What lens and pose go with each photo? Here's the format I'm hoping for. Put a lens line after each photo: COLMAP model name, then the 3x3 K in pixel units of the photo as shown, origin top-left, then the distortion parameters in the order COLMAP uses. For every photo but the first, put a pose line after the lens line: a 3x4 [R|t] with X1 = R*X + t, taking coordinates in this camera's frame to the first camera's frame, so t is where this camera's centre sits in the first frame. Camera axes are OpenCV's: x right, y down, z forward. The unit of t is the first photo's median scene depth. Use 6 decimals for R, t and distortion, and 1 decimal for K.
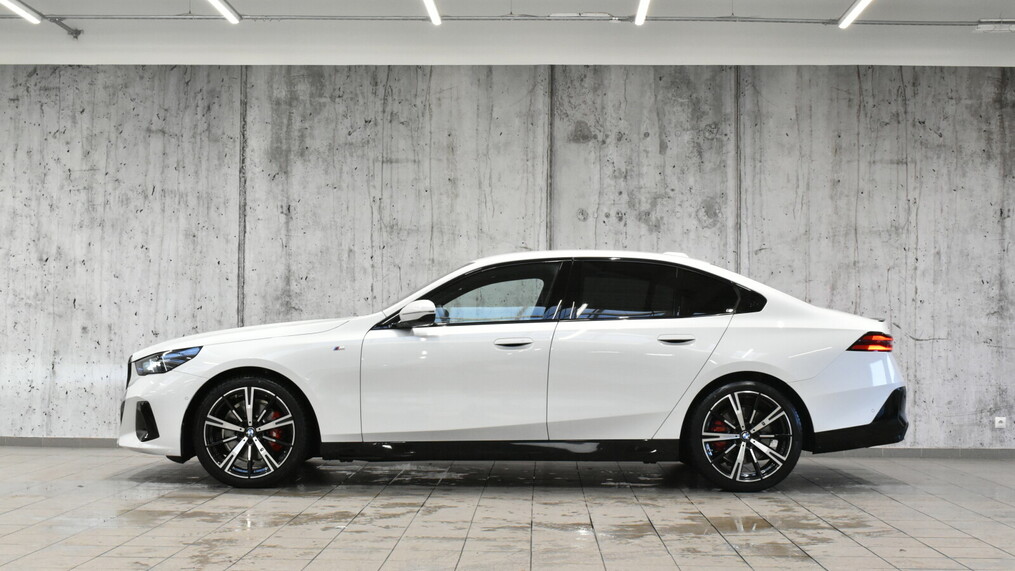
lens RADIAL K [[1447.7, 0, 507.3], [0, 1447.7, 285.4], [0, 0, 1]] dist [-0.012766, 0.000000]
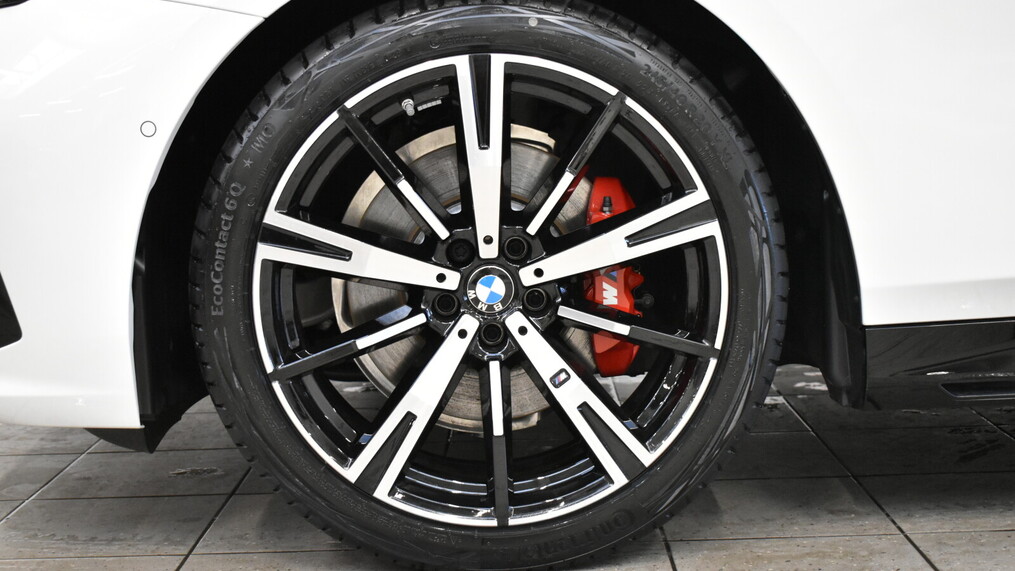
lens RADIAL K [[1535.5, 0, 507.9], [0, 1535.5, 285.1], [0, 0, 1]] dist [-0.169130, 0.000000]
pose [[0.998187, -0.045690, 0.039189, -0.183764], [0.040025, 0.990062, 0.134815, 0.073227], [-0.044959, -0.133002, 0.990095, 0.798148]]
